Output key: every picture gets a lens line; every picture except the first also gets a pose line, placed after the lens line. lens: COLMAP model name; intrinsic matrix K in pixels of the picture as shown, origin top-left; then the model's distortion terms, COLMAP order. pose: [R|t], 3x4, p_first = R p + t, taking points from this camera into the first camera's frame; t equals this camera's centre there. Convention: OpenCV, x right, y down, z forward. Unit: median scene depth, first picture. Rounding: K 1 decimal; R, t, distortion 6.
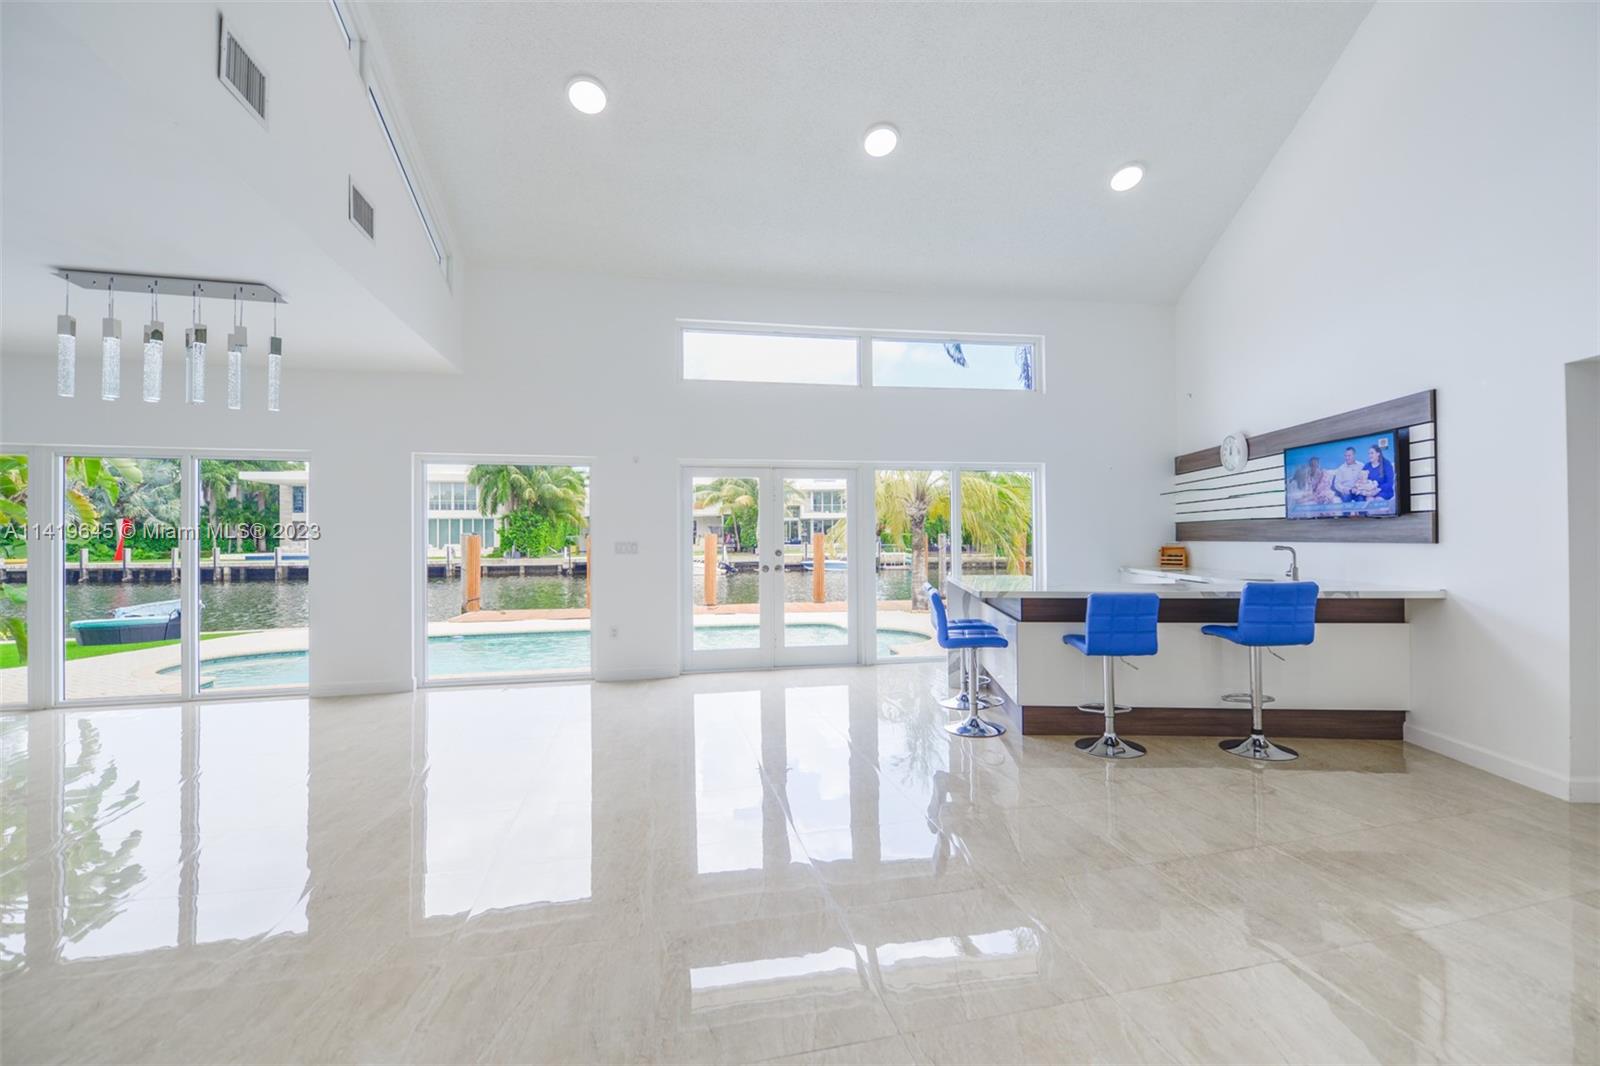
lens RADIAL K [[676.5, 0, 802.6], [0, 676.5, 527.2], [0, 0, 1]] dist [-0.012616, -0.000391]
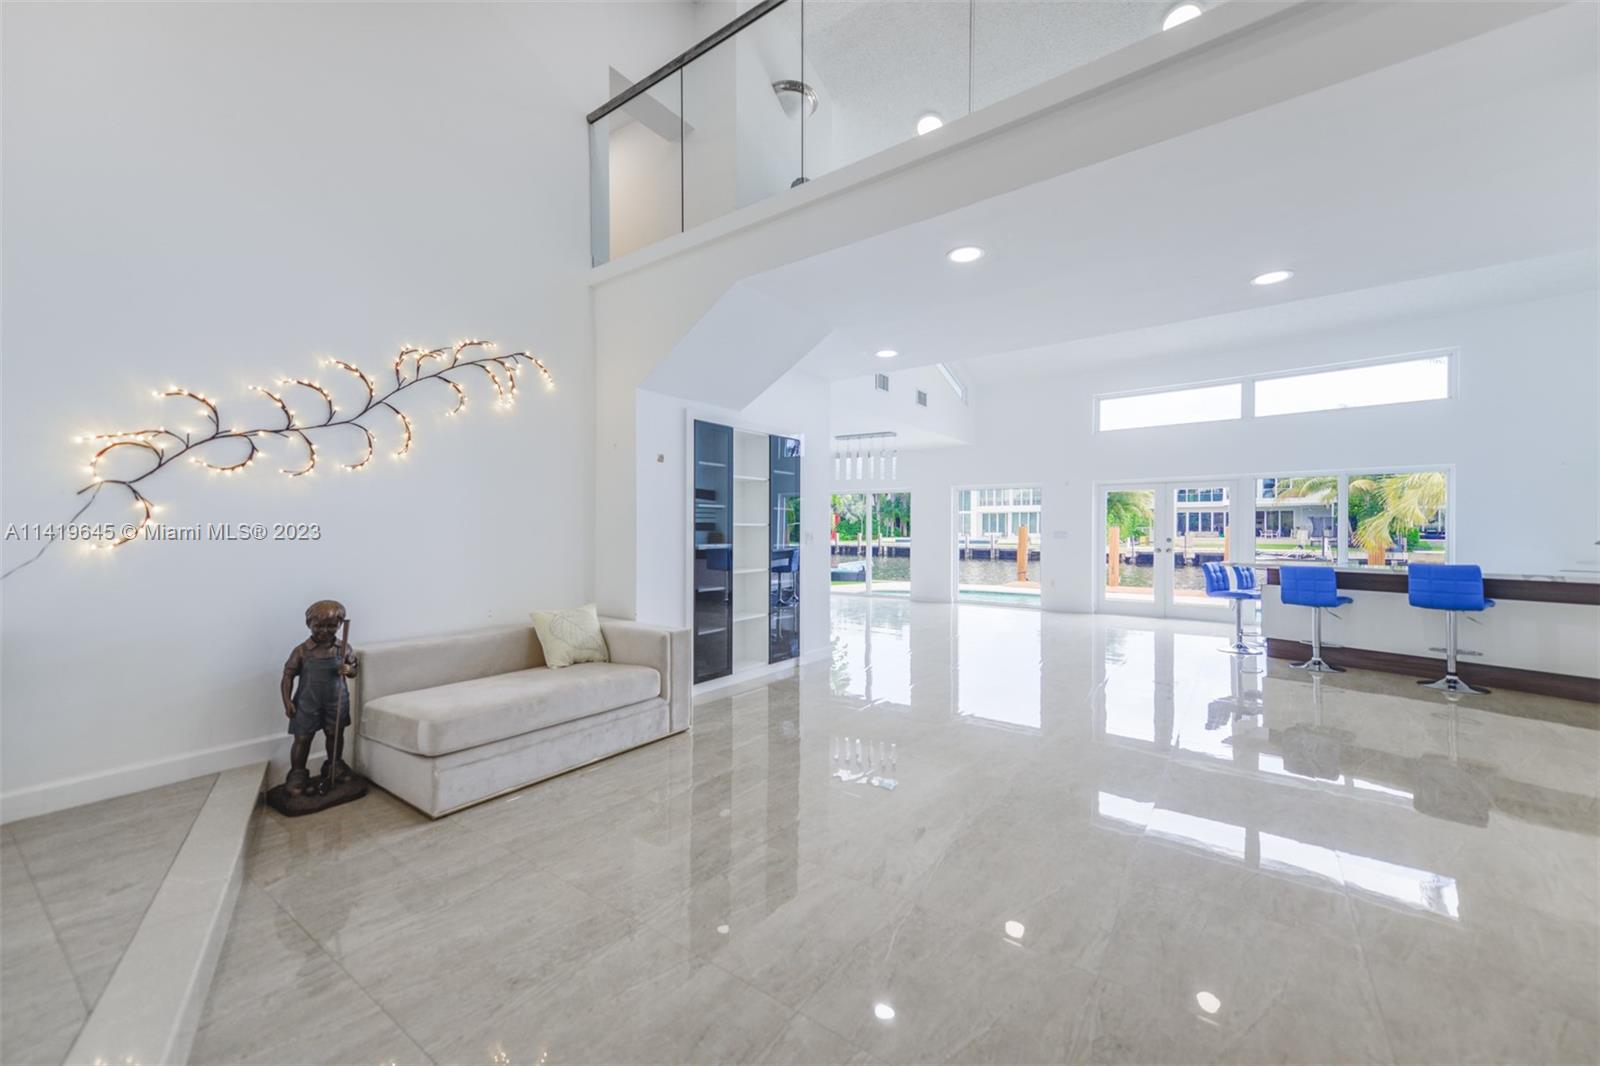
lens RADIAL K [[621.2, 0, 800.0], [0, 621.2, 533.0], [0, 0, 1]] dist [0.039209, 0.000090]
pose [[0.661621, 0.013825, -0.749711, 0.235440], [0.003670, 0.999758, 0.021675, -0.005486], [0.749830, -0.017092, 0.661410, -0.263457]]
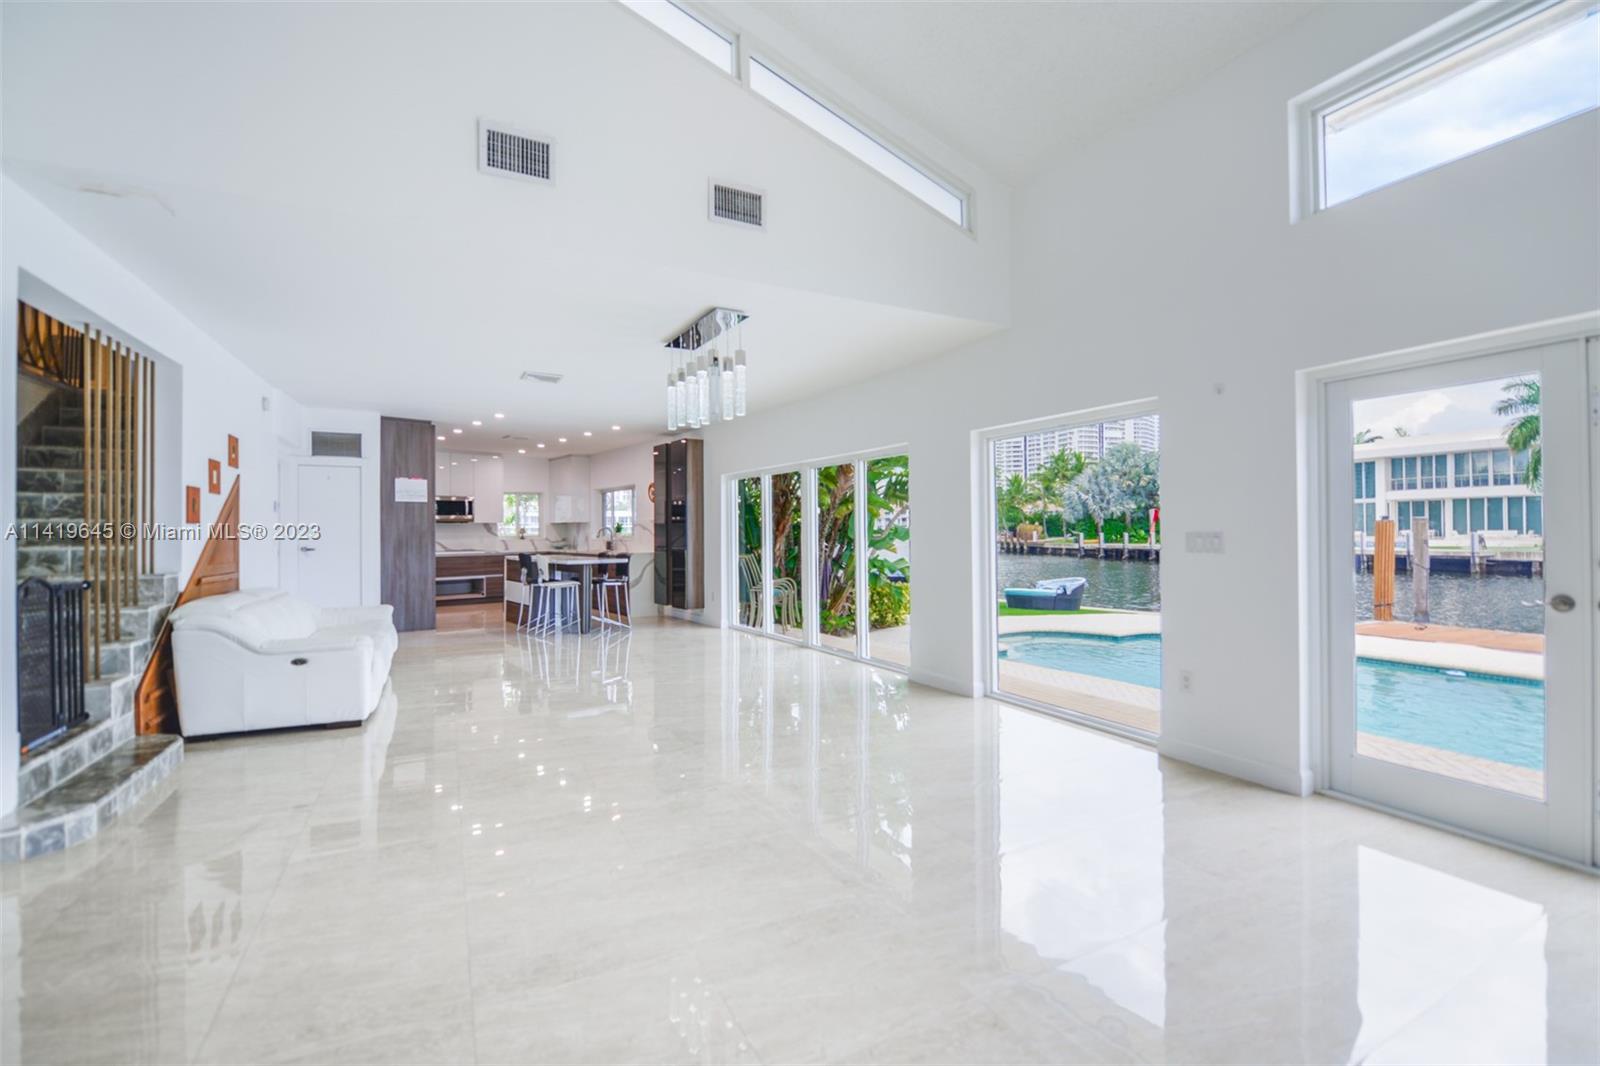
lens RADIAL K [[676.5, 0, 802.6], [0, 676.5, 527.2], [0, 0, 1]] dist [-0.012616, -0.000391]
pose [[0.250199, -0.000079, -0.968195, 0.103241], [0.021200, 0.999761, 0.005397, 0.003269], [0.967962, -0.021876, 0.250140, 0.245904]]
